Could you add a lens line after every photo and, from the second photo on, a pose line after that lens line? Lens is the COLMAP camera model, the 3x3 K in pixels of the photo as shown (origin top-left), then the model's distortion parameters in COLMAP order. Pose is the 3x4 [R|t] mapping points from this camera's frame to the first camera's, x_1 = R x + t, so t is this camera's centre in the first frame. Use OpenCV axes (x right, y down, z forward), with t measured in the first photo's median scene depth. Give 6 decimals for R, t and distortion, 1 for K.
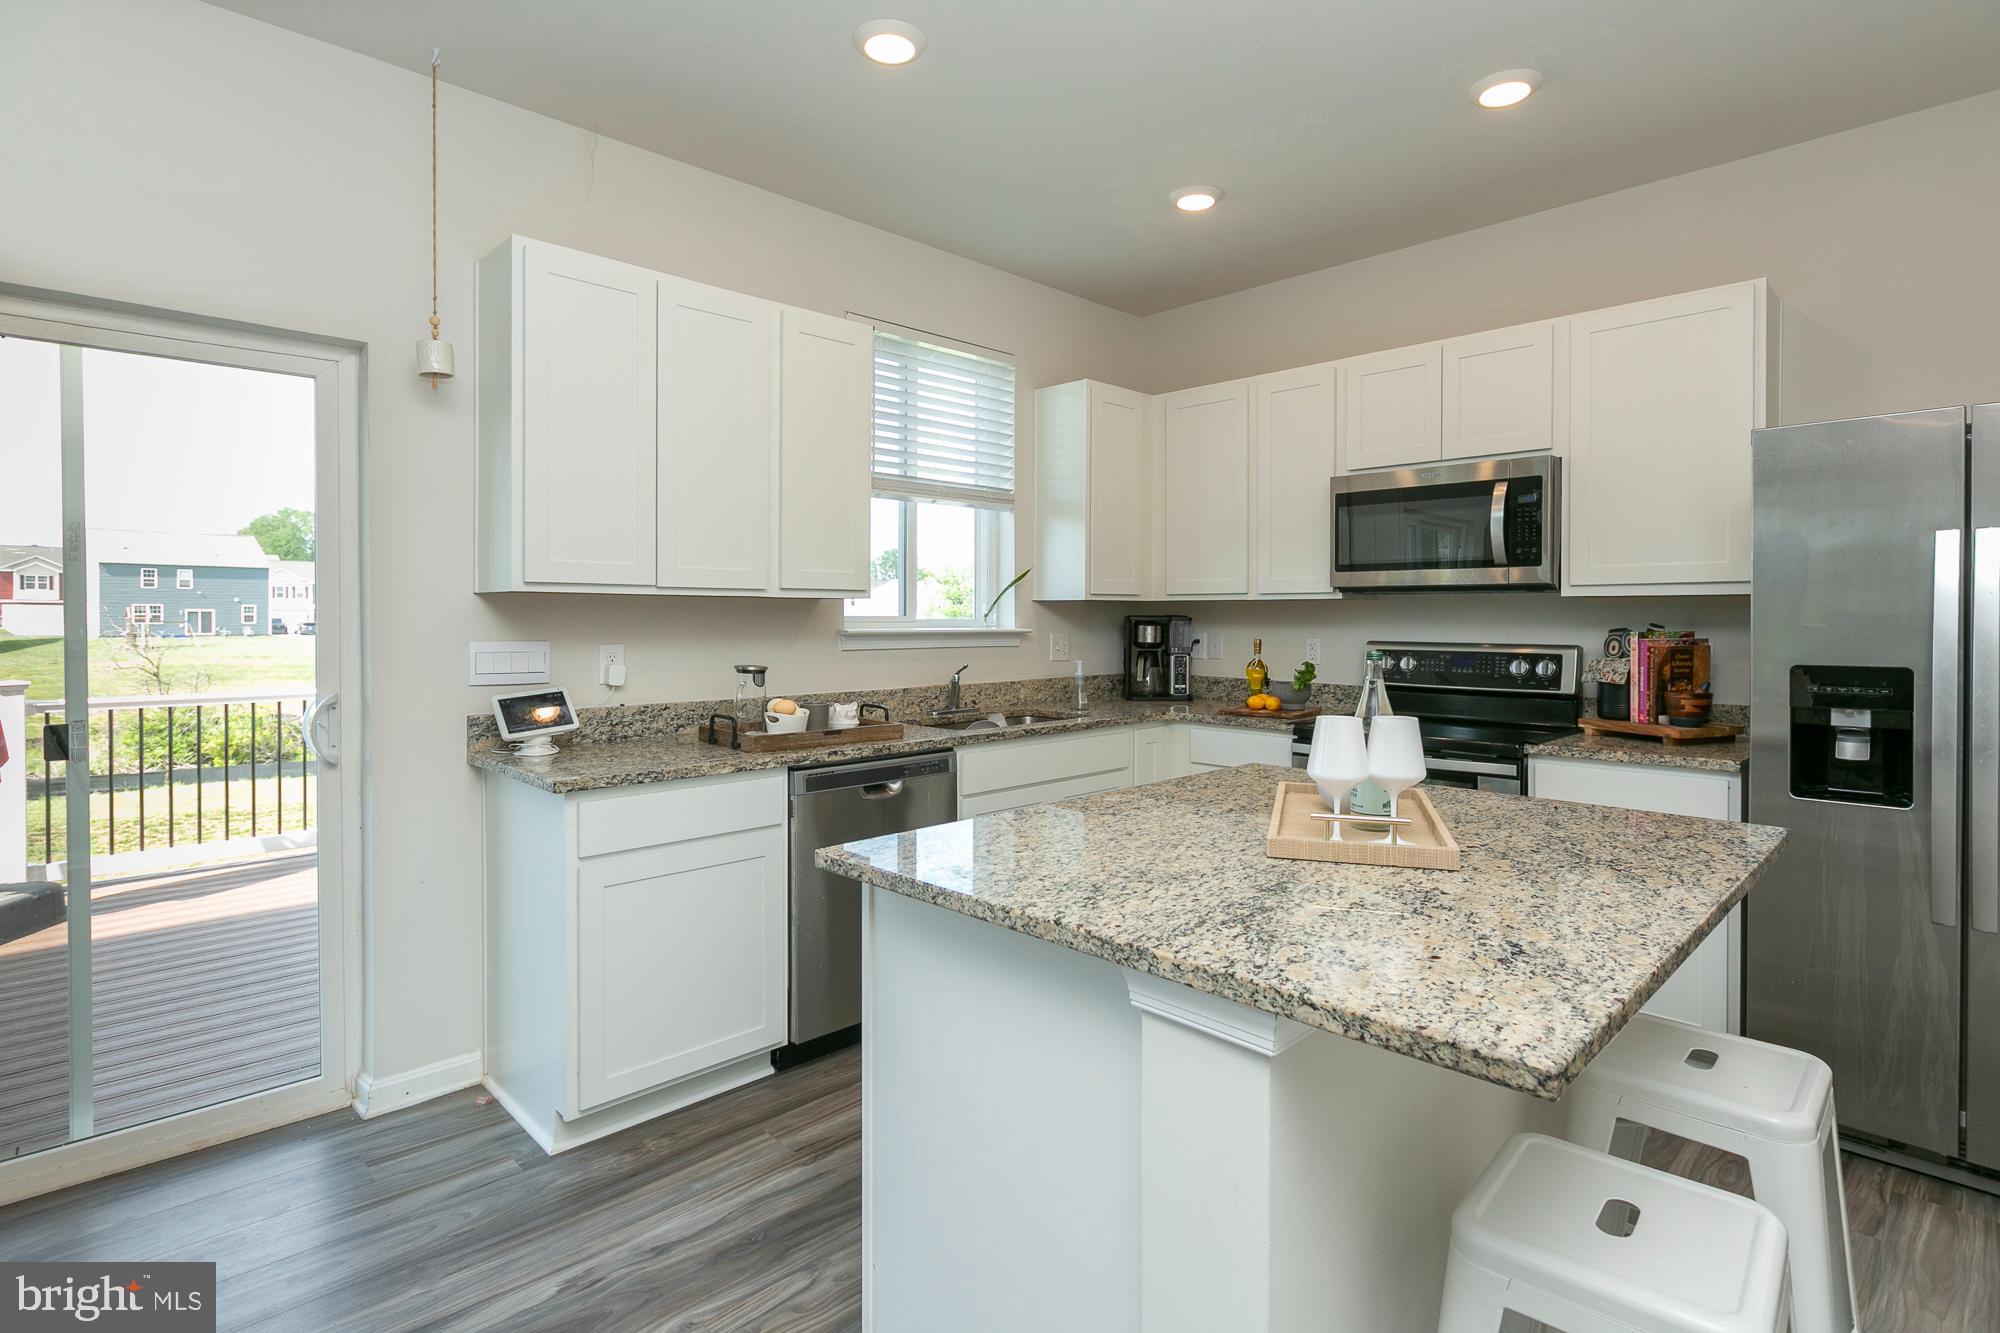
lens RADIAL K [[998.7, 0, 1028.8], [0, 998.7, 611.5], [0, 0, 1]] dist [0.001072, -0.002545]
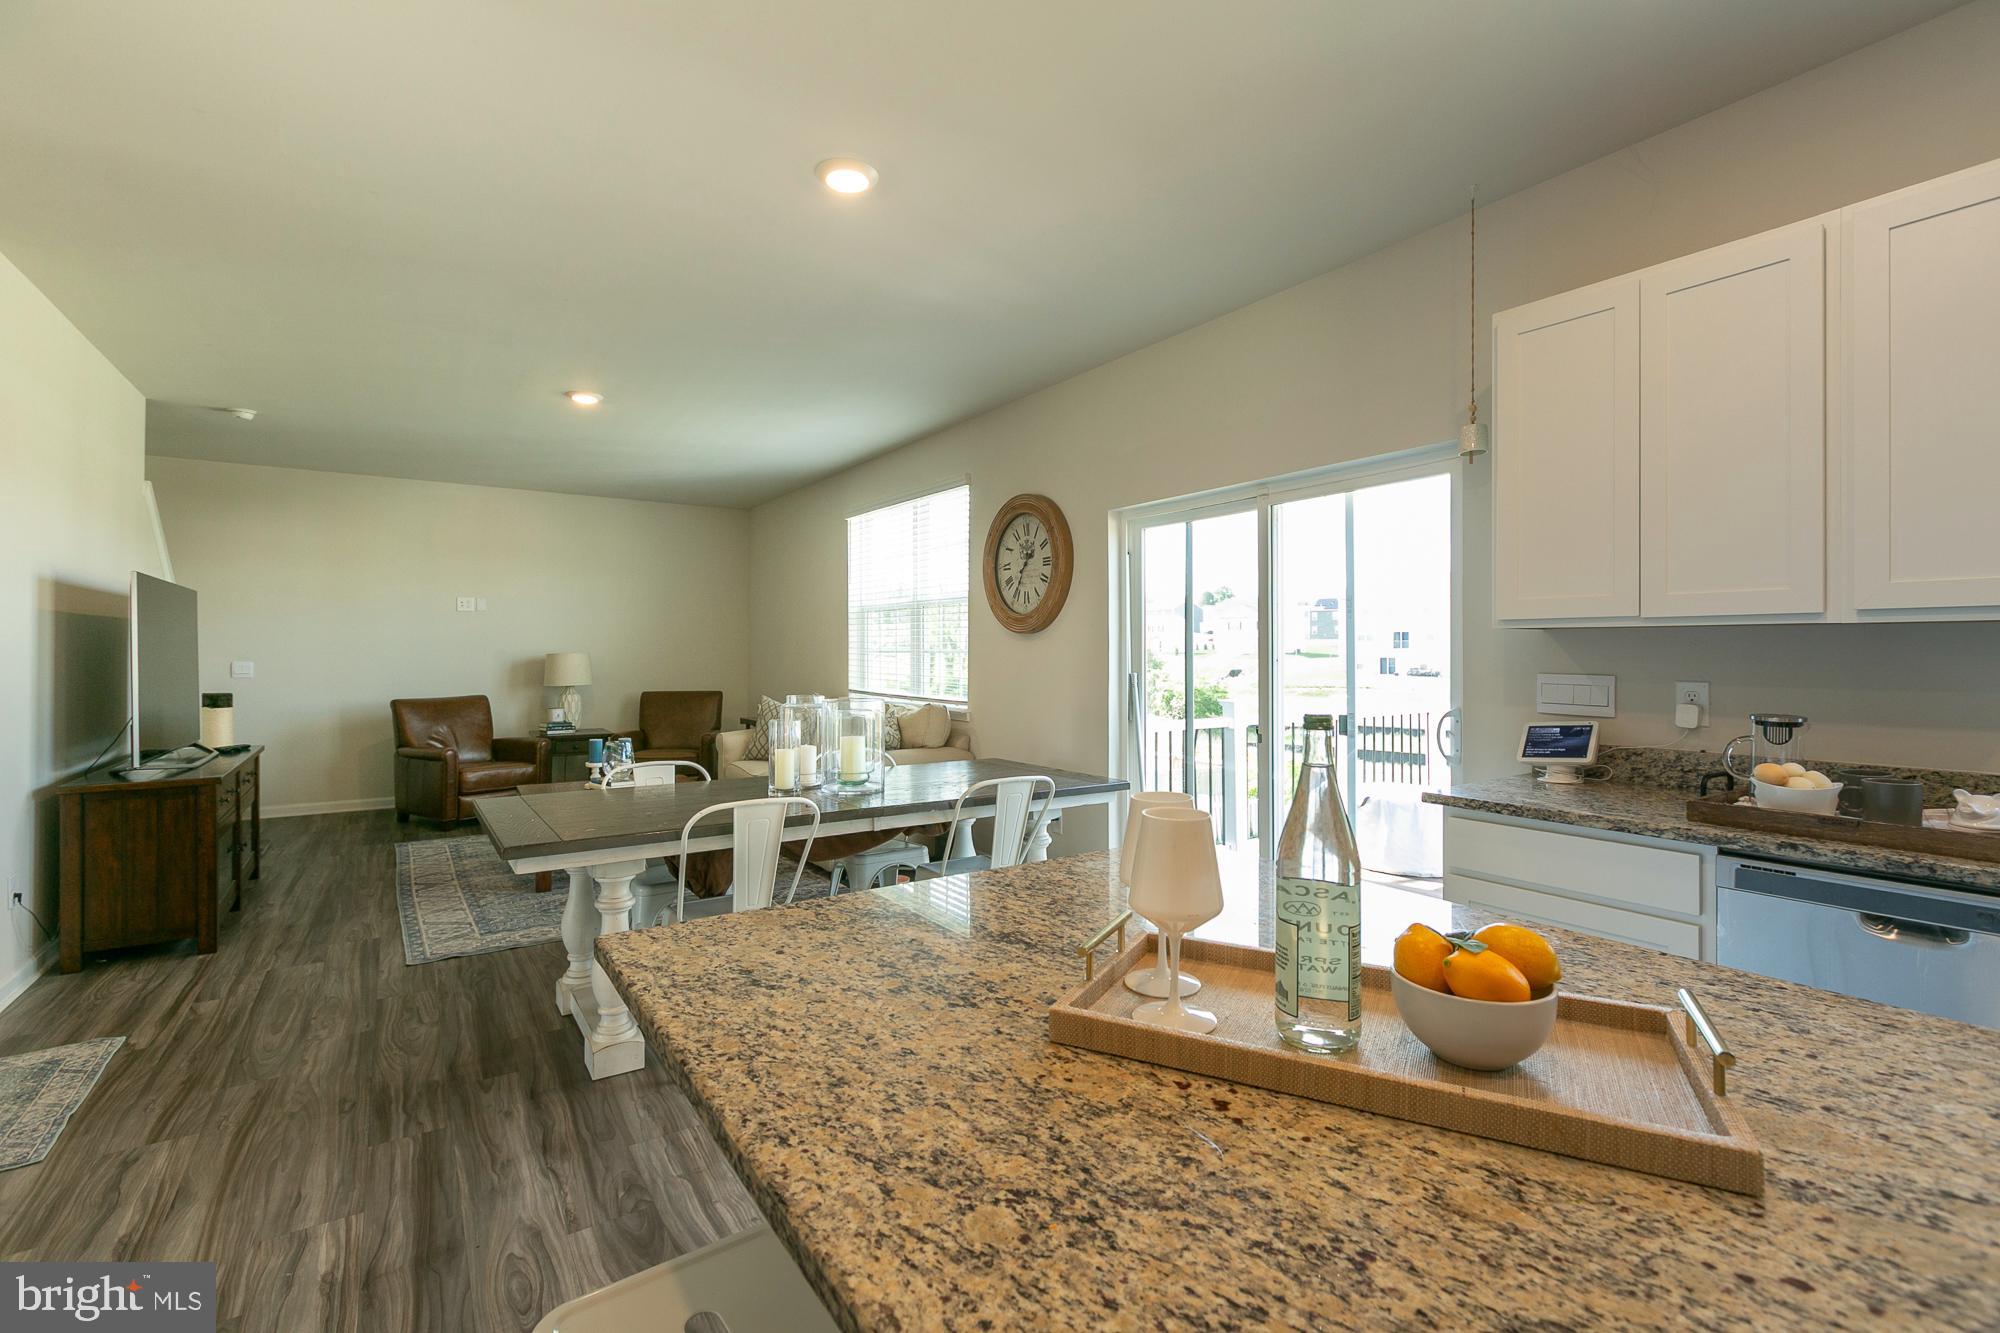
lens RADIAL K [[893.5, 0, 976.9], [0, 893.5, 646.9], [0, 0, 1]] dist [0.000571, -0.000999]
pose [[-0.216476, -0.004551, -0.976277, 0.483807], [0.004204, 0.999976, -0.005593, 0.002431], [0.976279, -0.005316, -0.216451, 0.516044]]
